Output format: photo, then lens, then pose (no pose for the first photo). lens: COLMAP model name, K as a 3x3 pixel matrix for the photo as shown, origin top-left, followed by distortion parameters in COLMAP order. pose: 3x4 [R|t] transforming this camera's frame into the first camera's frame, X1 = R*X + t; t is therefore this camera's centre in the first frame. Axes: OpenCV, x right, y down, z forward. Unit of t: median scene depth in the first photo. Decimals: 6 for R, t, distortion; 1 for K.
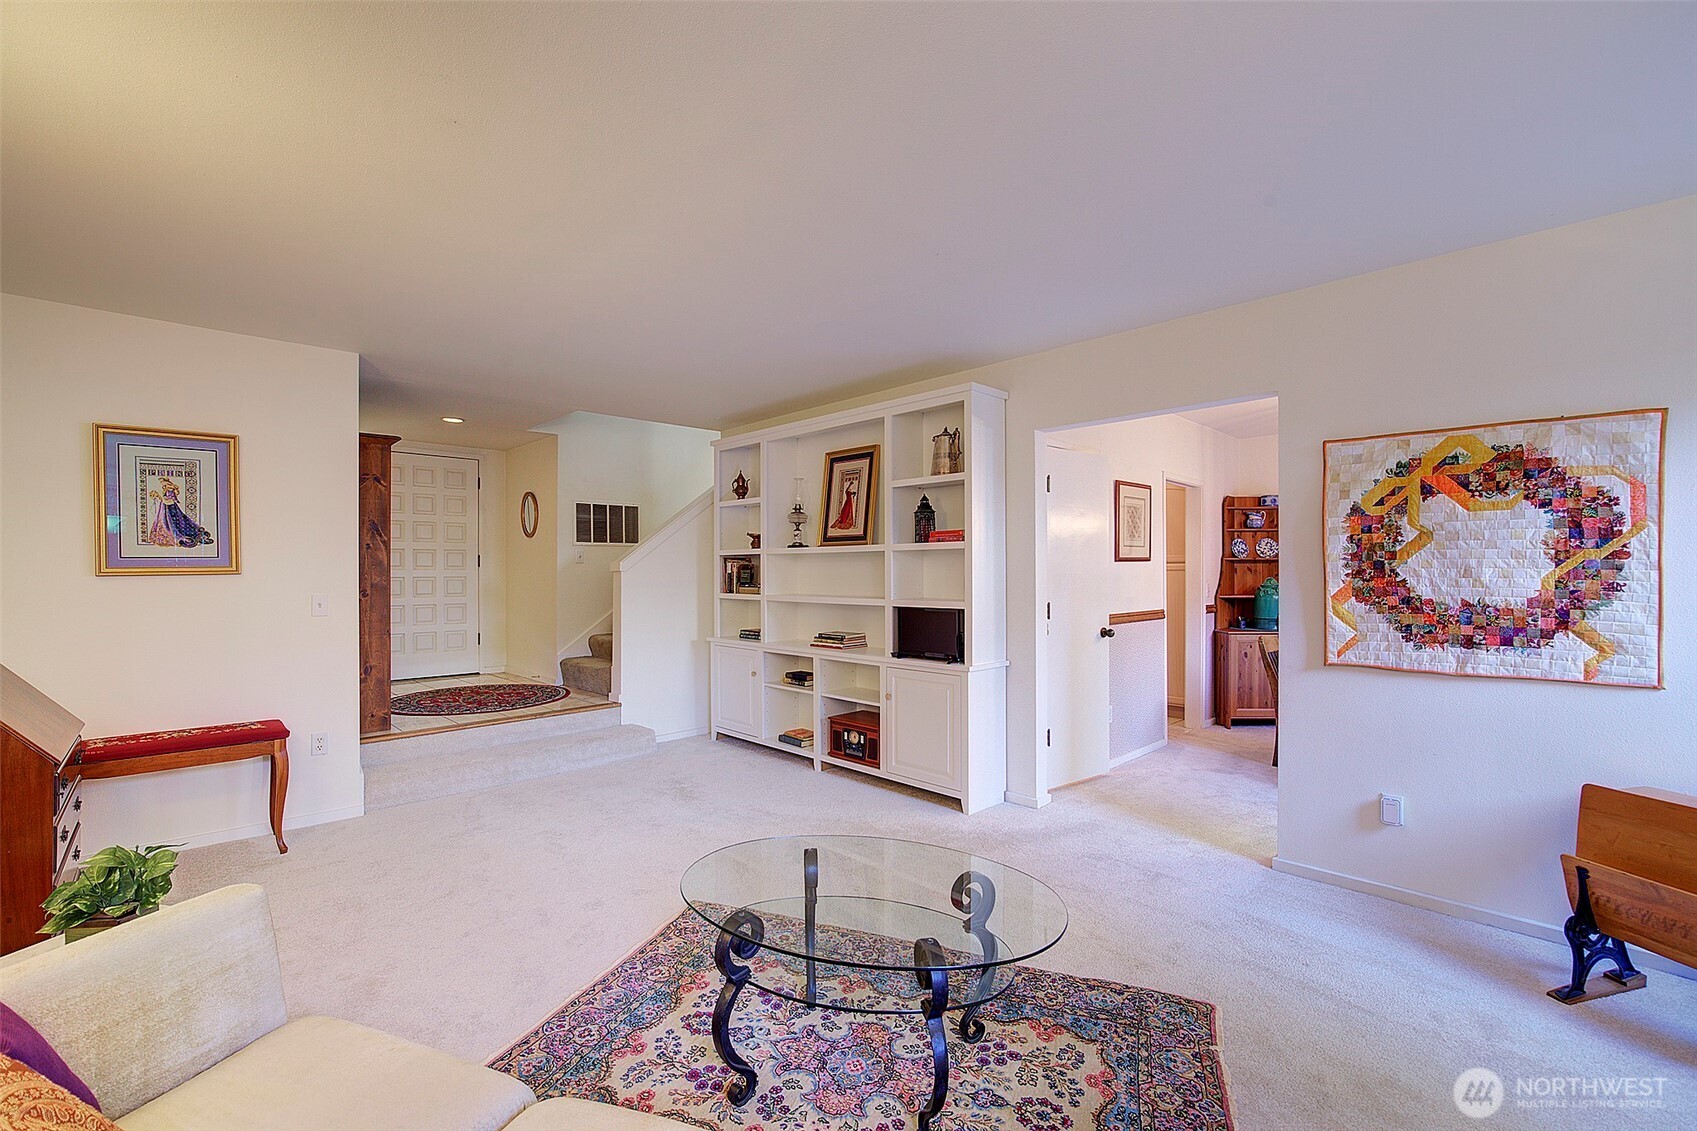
lens RADIAL K [[729.5, 0, 848.5], [0, 729.5, 565.5], [0, 0, 1]] dist [-0.004907, 0.000157]
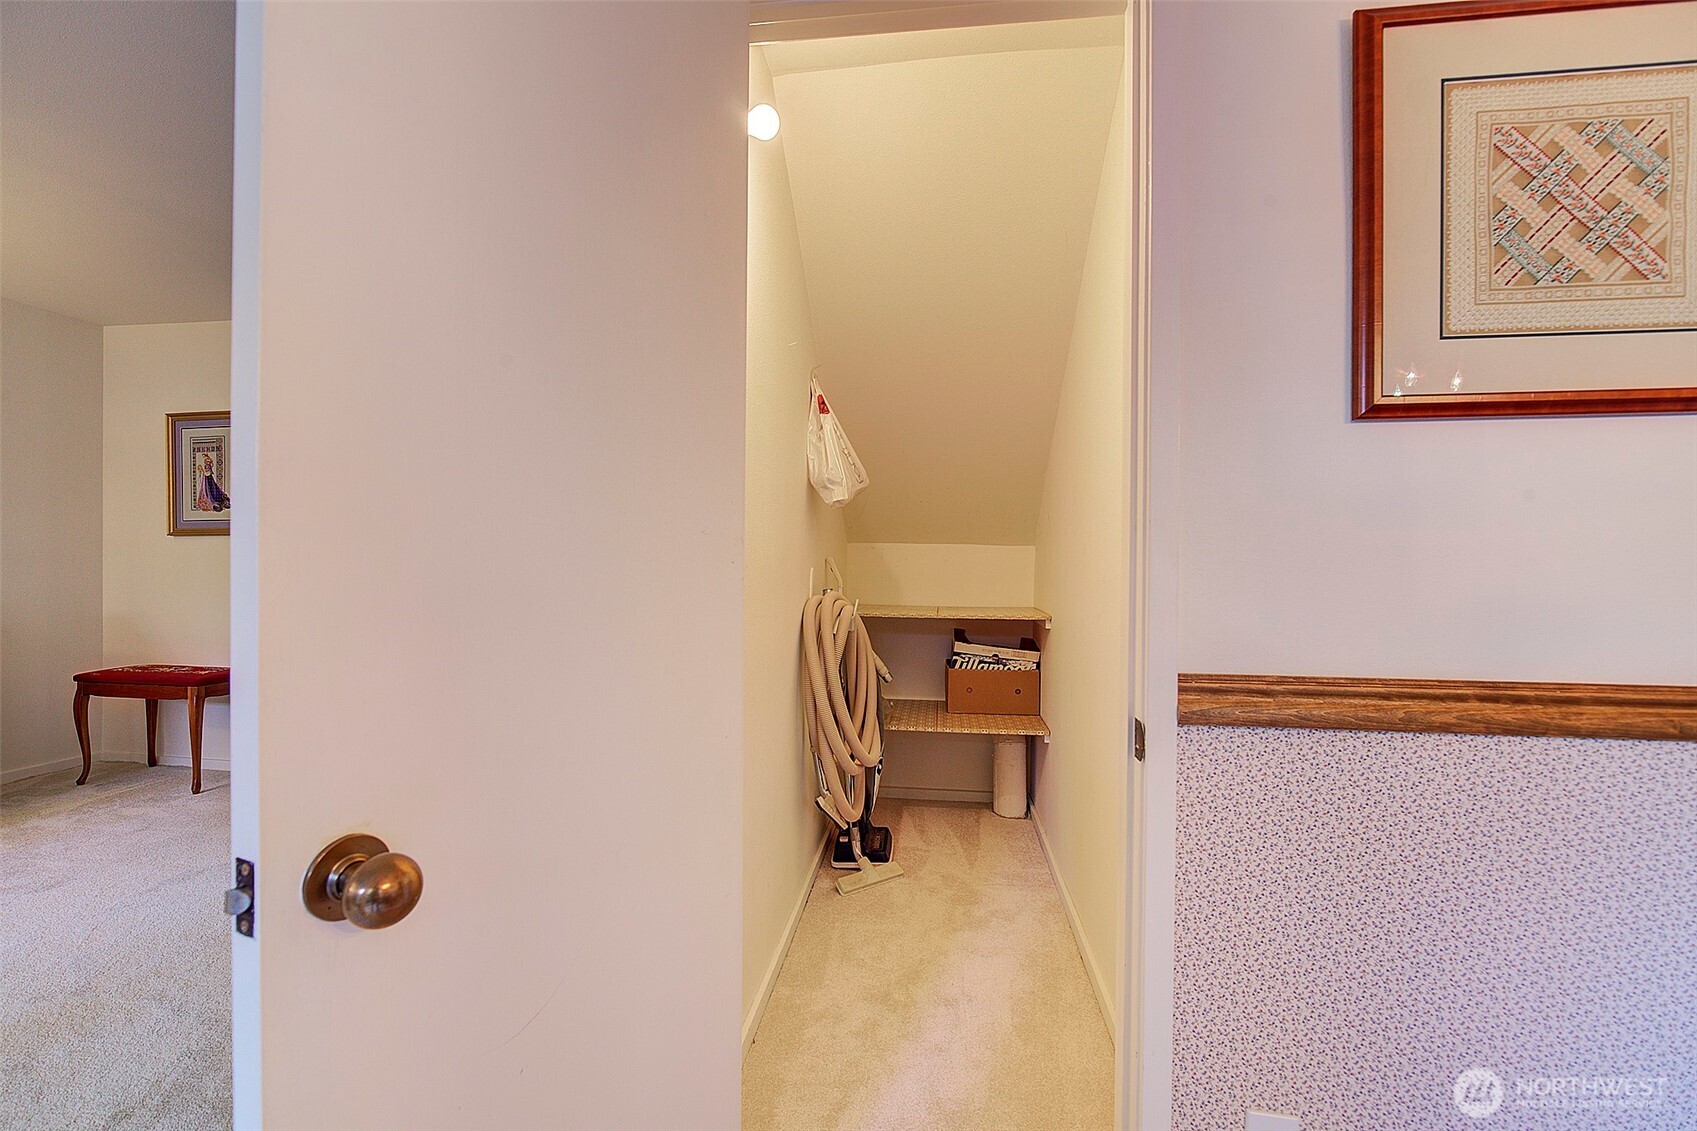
lens RADIAL K [[729.5, 0, 848.5], [0, 729.5, 565.5], [0, 0, 1]] dist [-0.004907, 0.000157]
pose [[0.613552, 0.010904, -0.789579, 0.635201], [0.000089, 0.999904, 0.013878, 0.045440], [0.789654, -0.008585, 0.613492, 1.095558]]
